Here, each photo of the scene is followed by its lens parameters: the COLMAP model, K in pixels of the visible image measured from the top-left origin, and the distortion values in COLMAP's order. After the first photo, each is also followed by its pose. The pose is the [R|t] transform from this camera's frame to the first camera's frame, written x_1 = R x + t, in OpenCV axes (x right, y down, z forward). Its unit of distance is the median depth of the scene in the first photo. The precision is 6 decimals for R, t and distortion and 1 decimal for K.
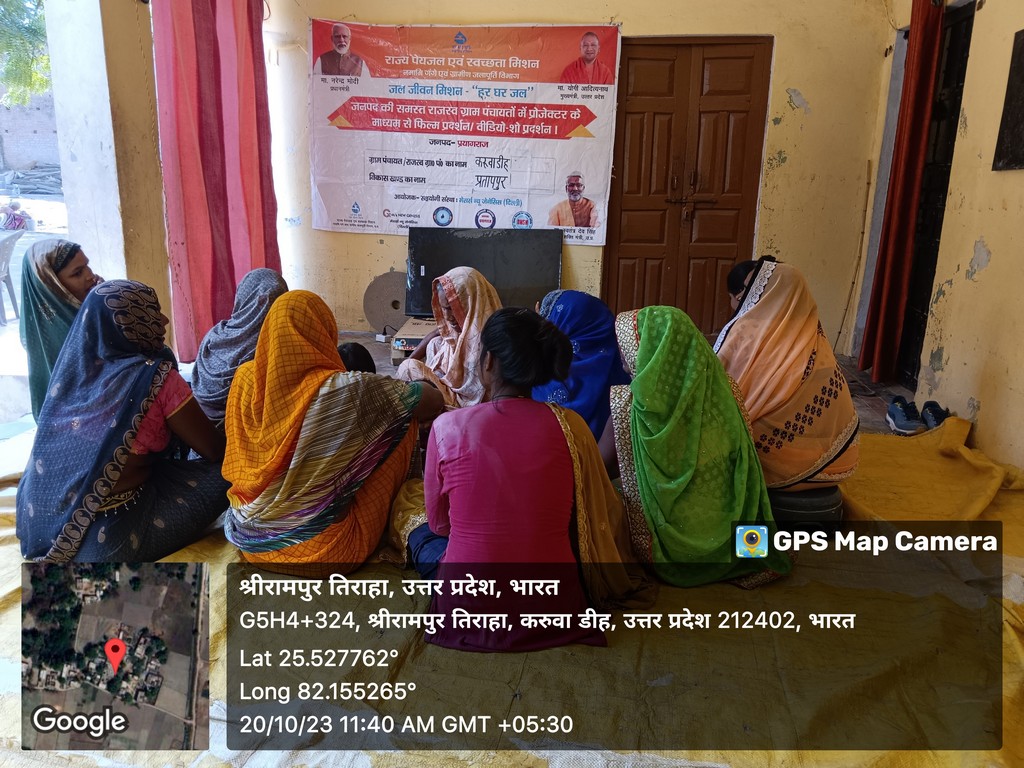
lens RADIAL K [[887.6, 0, 523.2], [0, 887.6, 387.3], [0, 0, 1]] dist [0.051218, -0.108633]
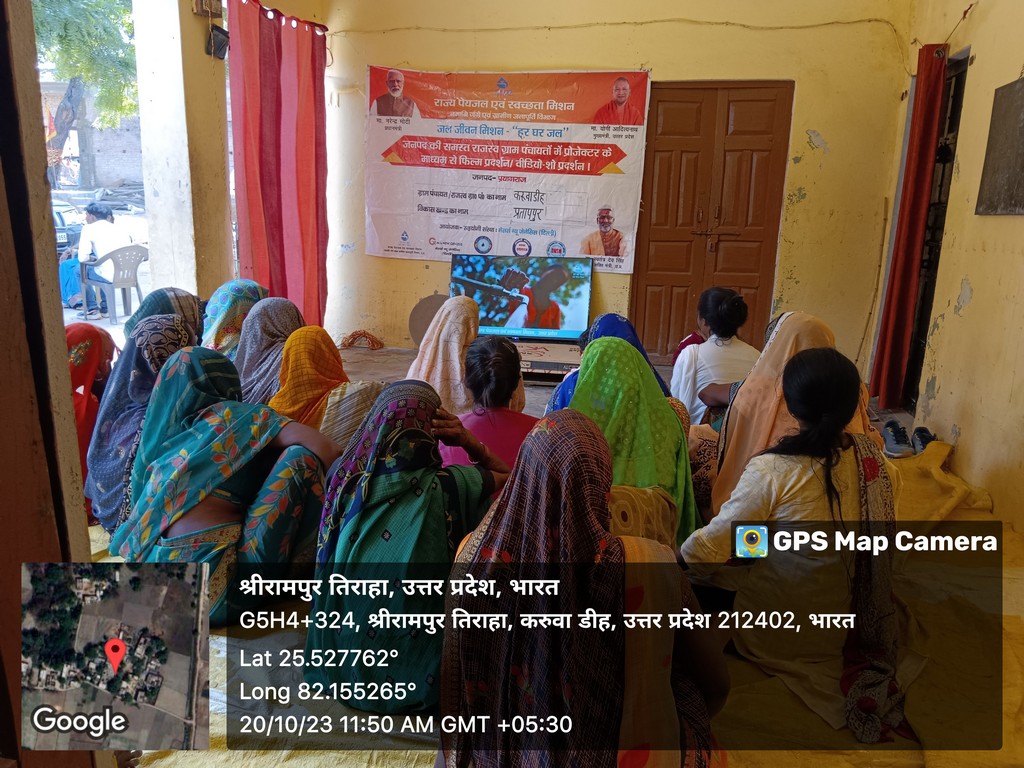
lens RADIAL K [[878.2, 0, 505.8], [0, 878.2, 381.7], [0, 0, 1]] dist [0.078160, -0.153654]
pose [[0.995960, 0.026326, -0.085852, 0.035415], [-0.028652, 0.999252, -0.025984, 0.002043], [0.085103, 0.028338, 0.995969, -0.066261]]
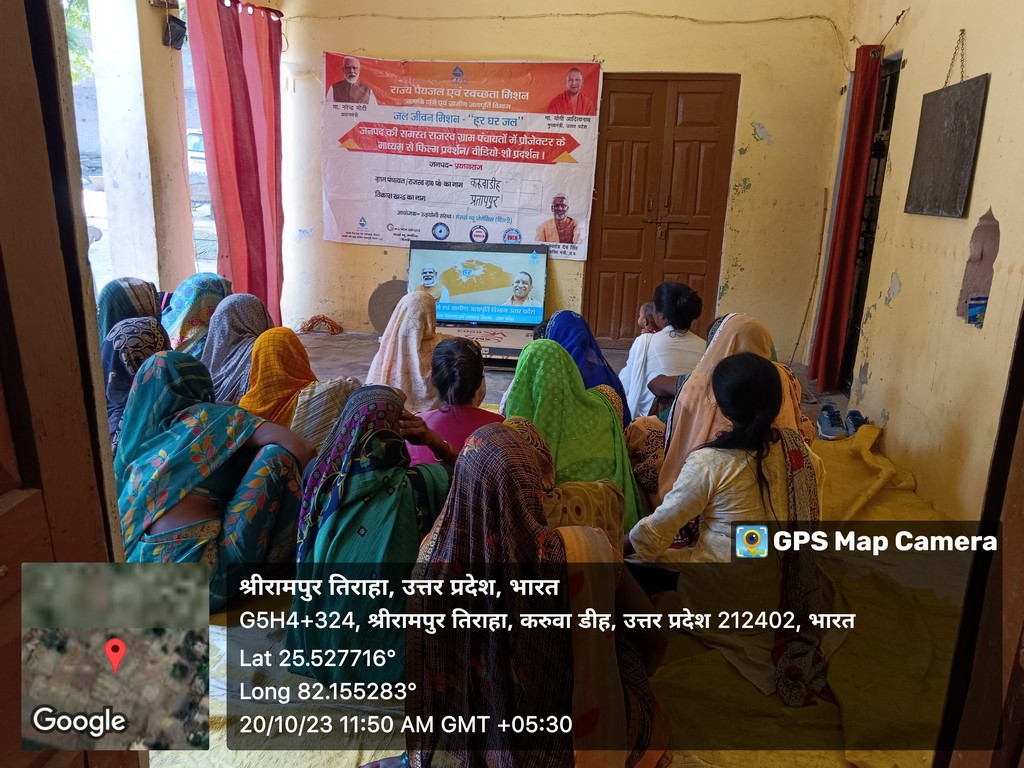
lens RADIAL K [[873.5, 0, 512.0], [0, 873.5, 384.0], [0, 0, 1]] dist [0.105762, -0.229358]
pose [[0.999416, 0.021072, -0.026913, 0.033420], [-0.020918, 0.999763, 0.005983, -0.010876], [0.027033, -0.005416, 0.999620, -0.094485]]
